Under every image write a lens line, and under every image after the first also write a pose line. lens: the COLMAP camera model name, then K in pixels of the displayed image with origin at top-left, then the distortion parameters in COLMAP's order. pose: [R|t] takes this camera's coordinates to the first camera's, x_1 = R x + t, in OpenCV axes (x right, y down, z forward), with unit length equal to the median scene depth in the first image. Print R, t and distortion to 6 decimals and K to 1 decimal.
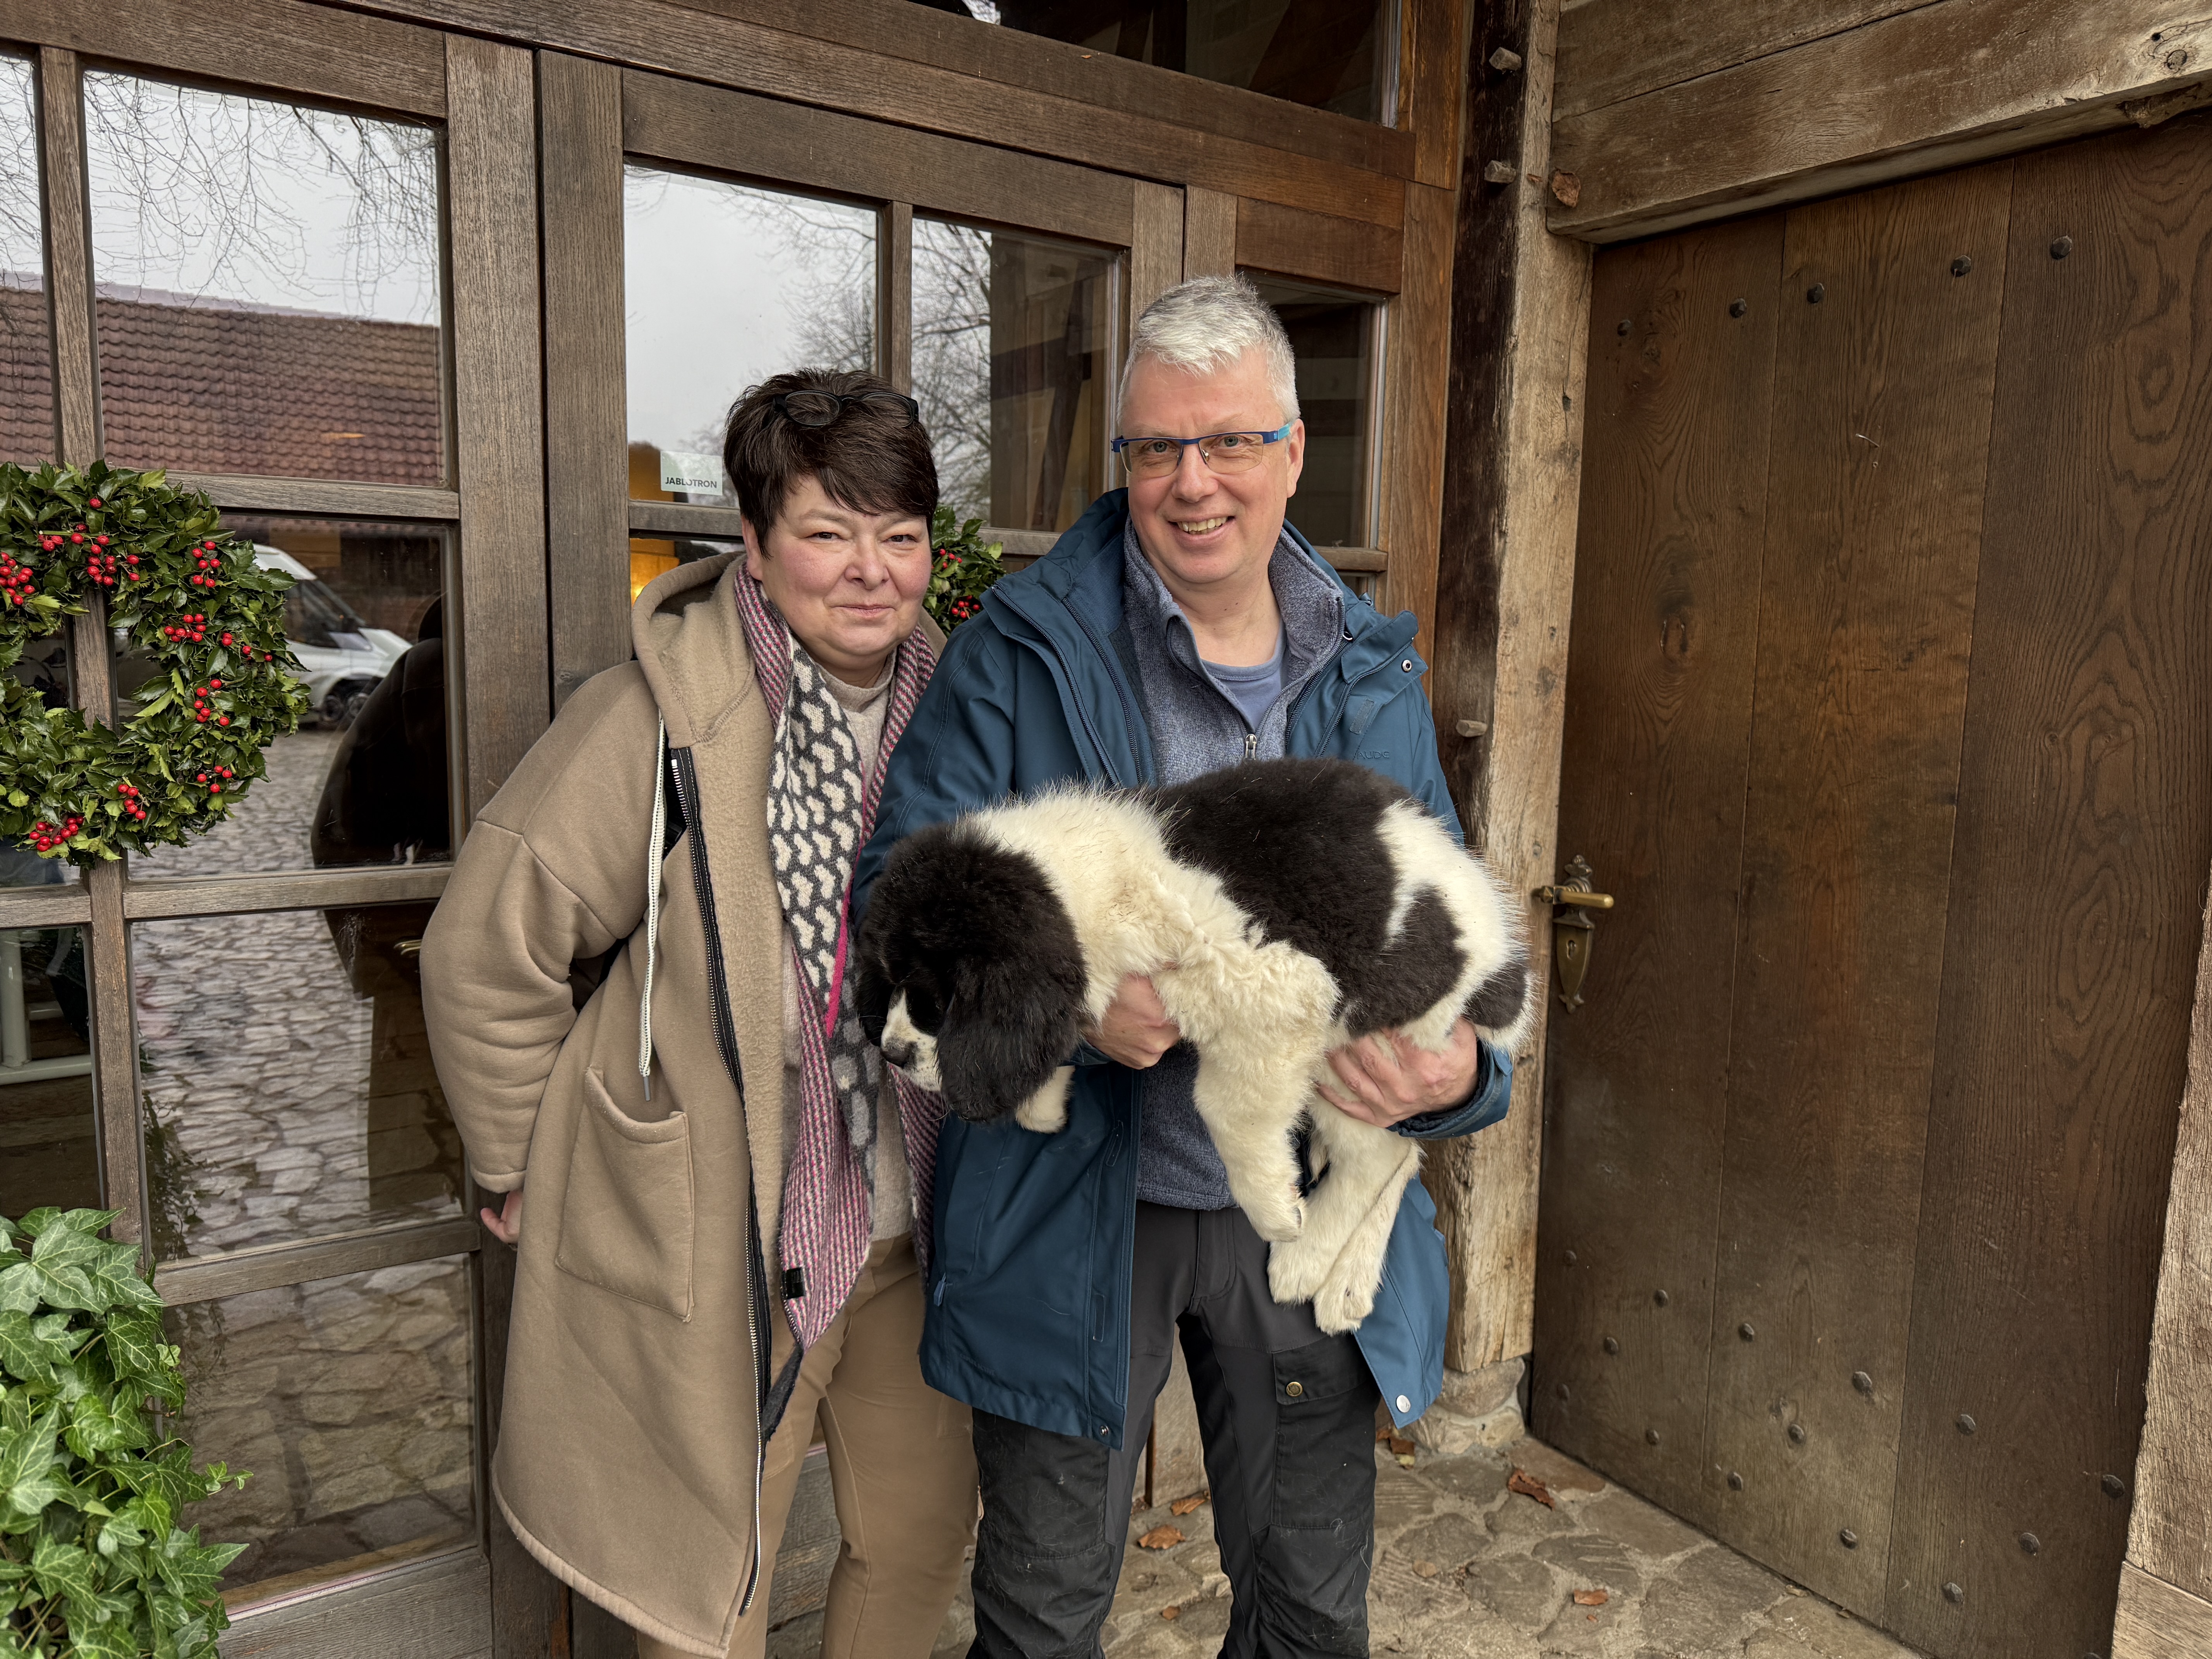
lens RADIAL K [[1585.2, 0, 1114.8], [0, 1585.2, 833.7], [0, 0, 1]] dist [0.001425, -0.007500]
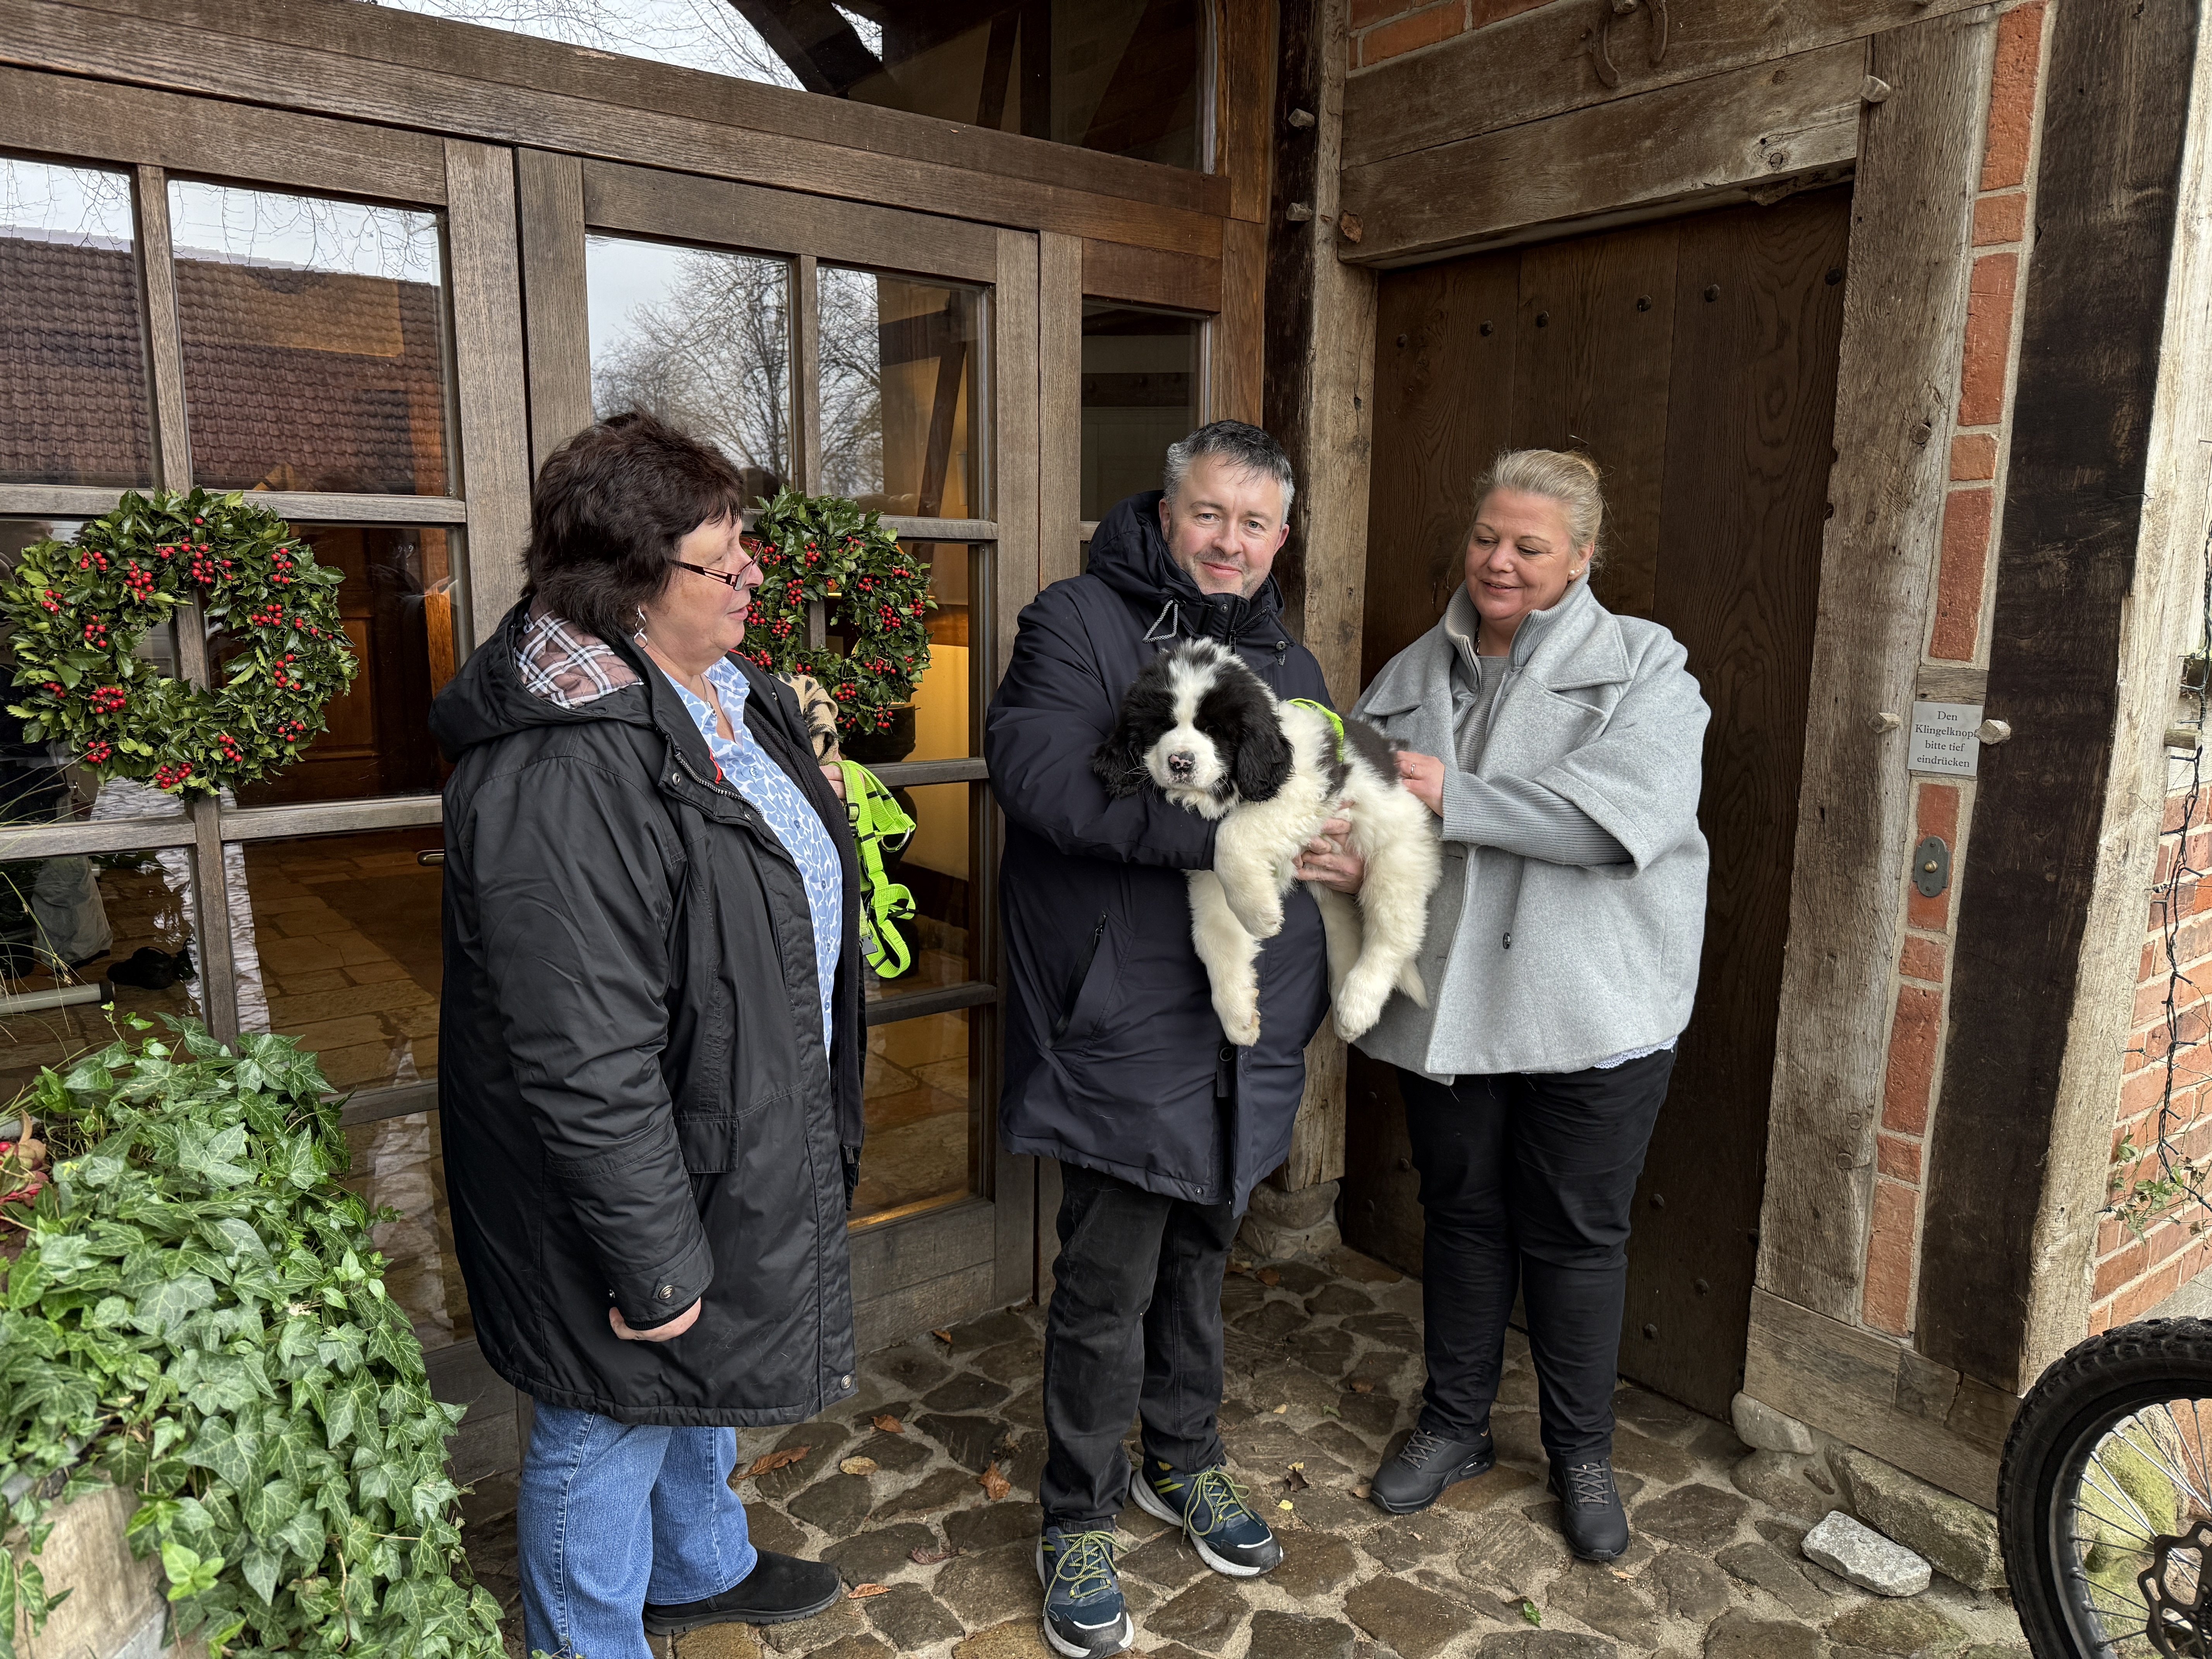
lens RADIAL K [[1585.9, 0, 1109.7], [0, 1585.9, 838.9], [0, 0, 1]] dist [0.007416, -0.012869]
pose [[0.998037, -0.022821, 0.058317, 0.018638], [0.020247, 0.998811, 0.044349, 0.007778], [-0.059260, -0.043081, 0.997313, -0.270895]]
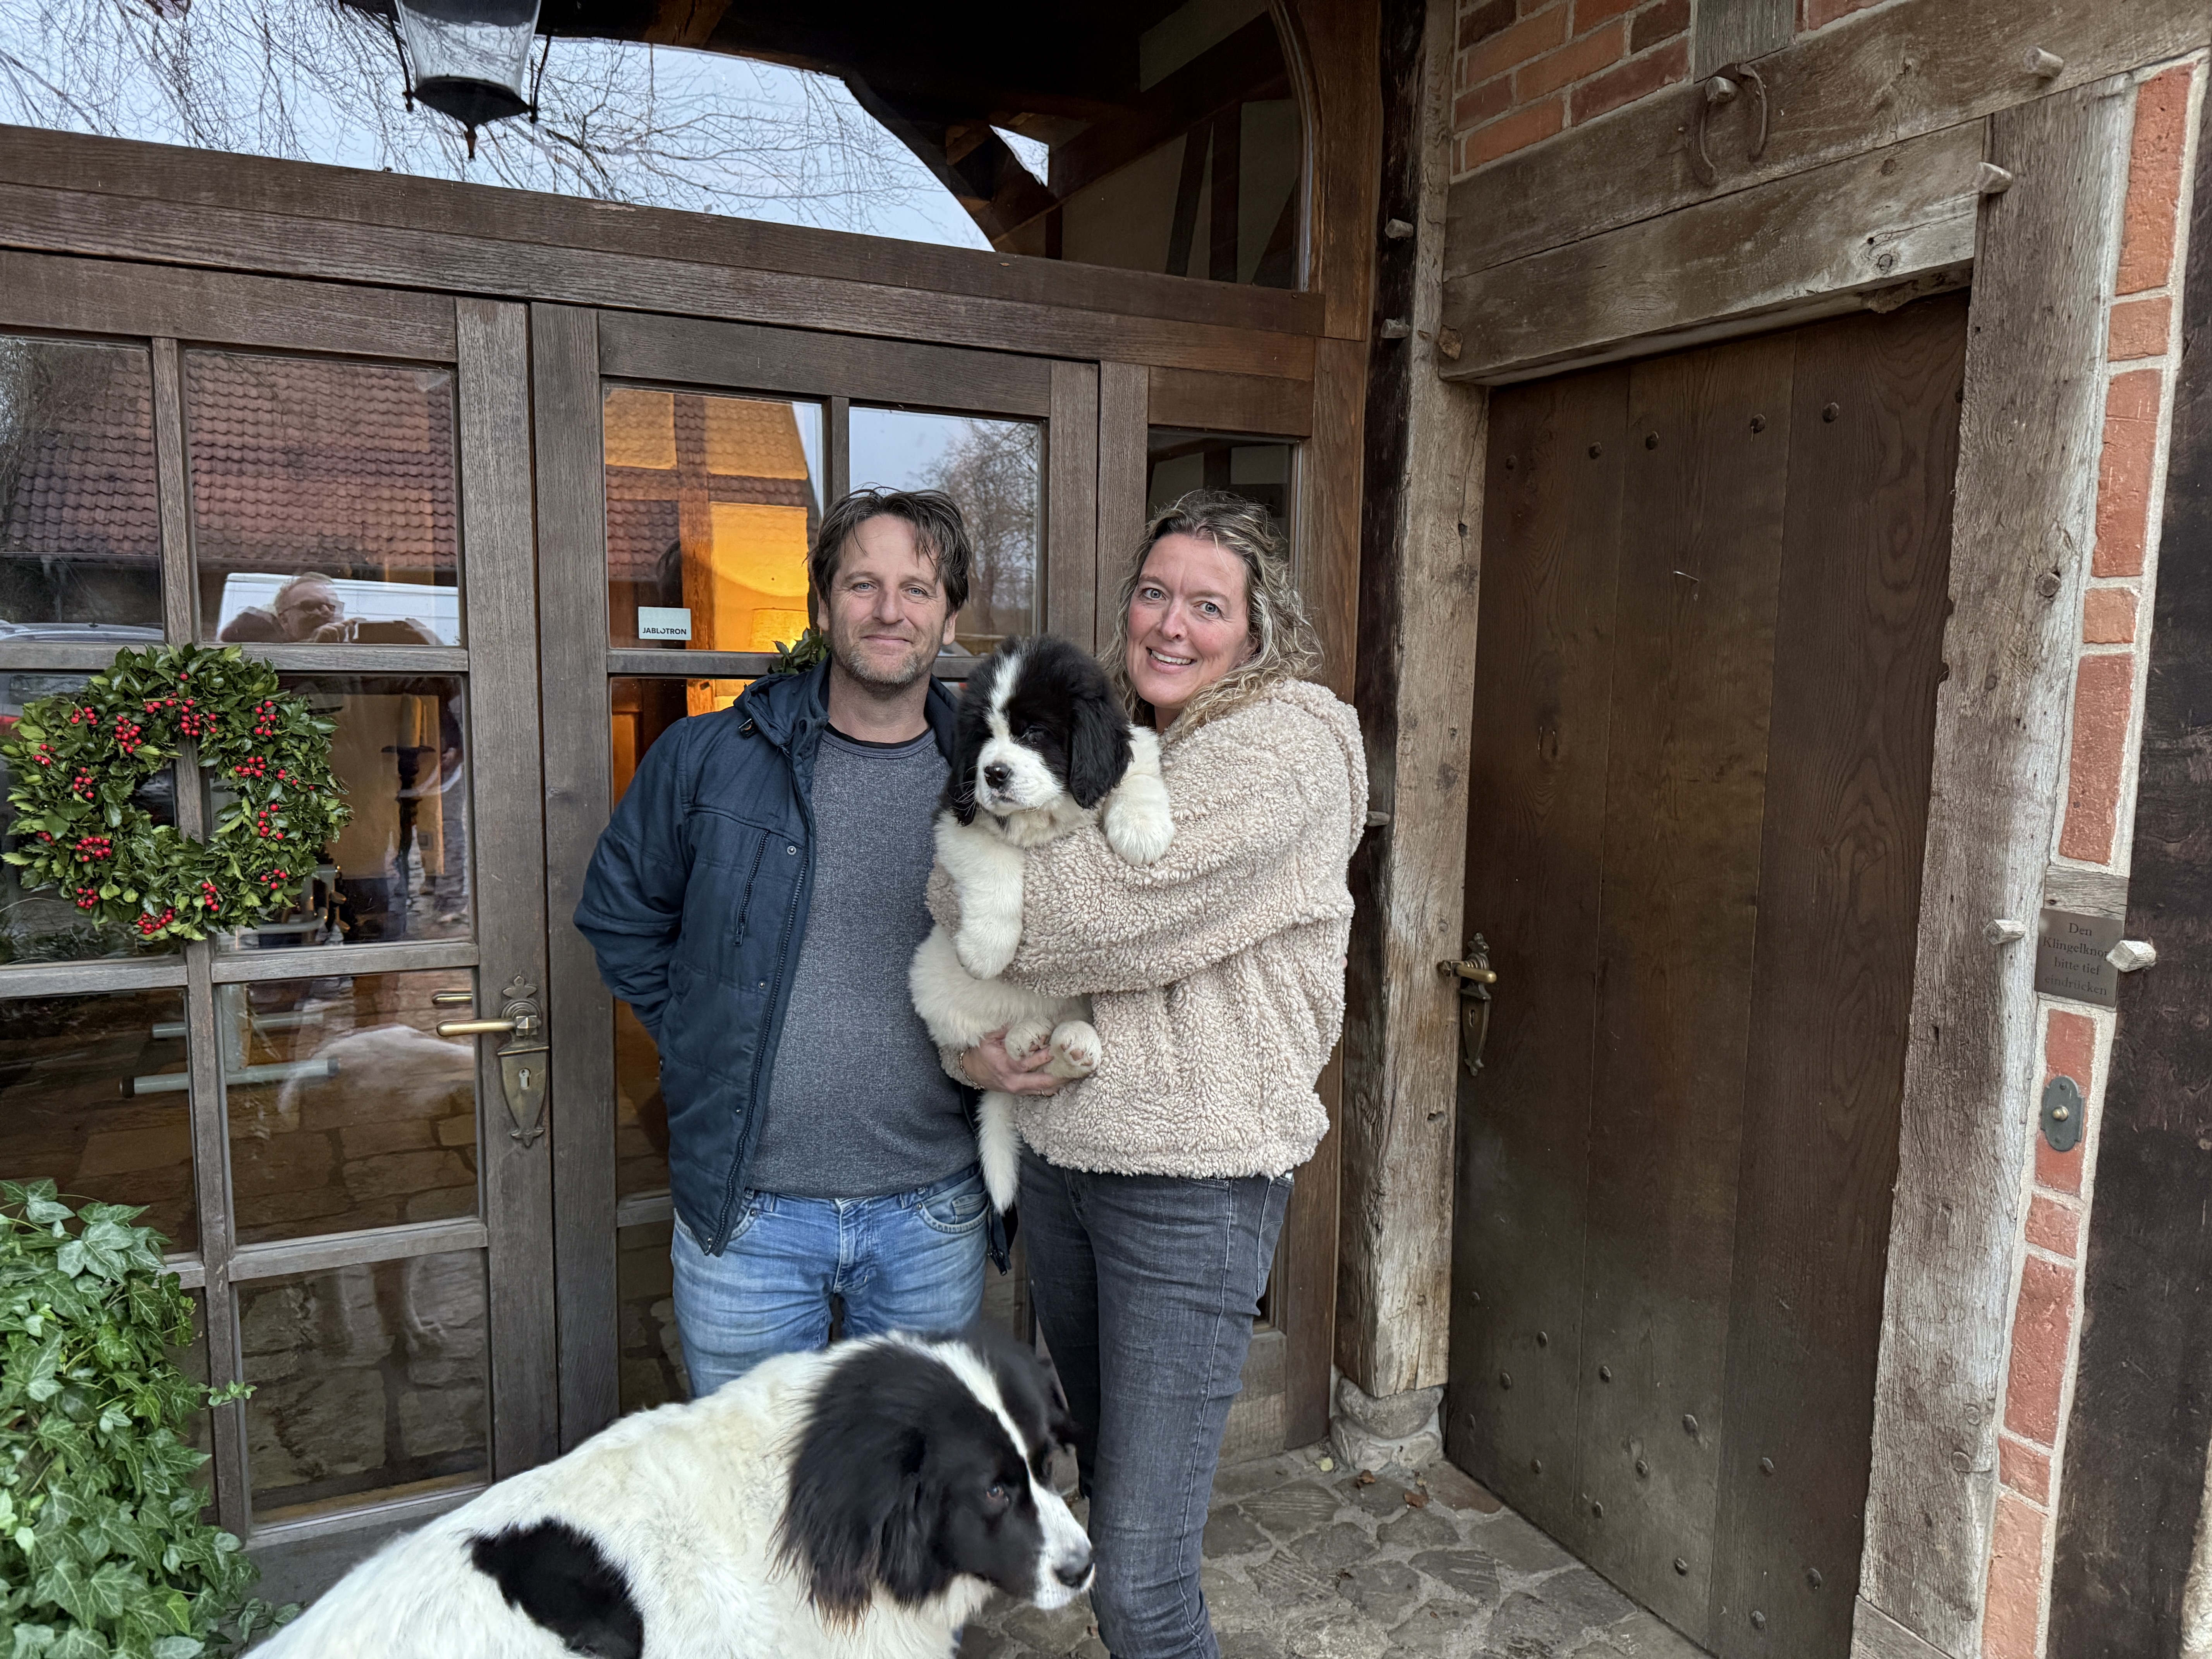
lens RADIAL K [[1585.9, 0, 1109.7], [0, 1585.9, 838.9], [0, 0, 1]] dist [0.007416, -0.012869]
pose [[0.990352, 0.010752, -0.138157, 0.239486], [-0.011813, 0.999907, -0.006865, -0.053218], [0.138071, 0.008431, 0.990386, -0.166816]]
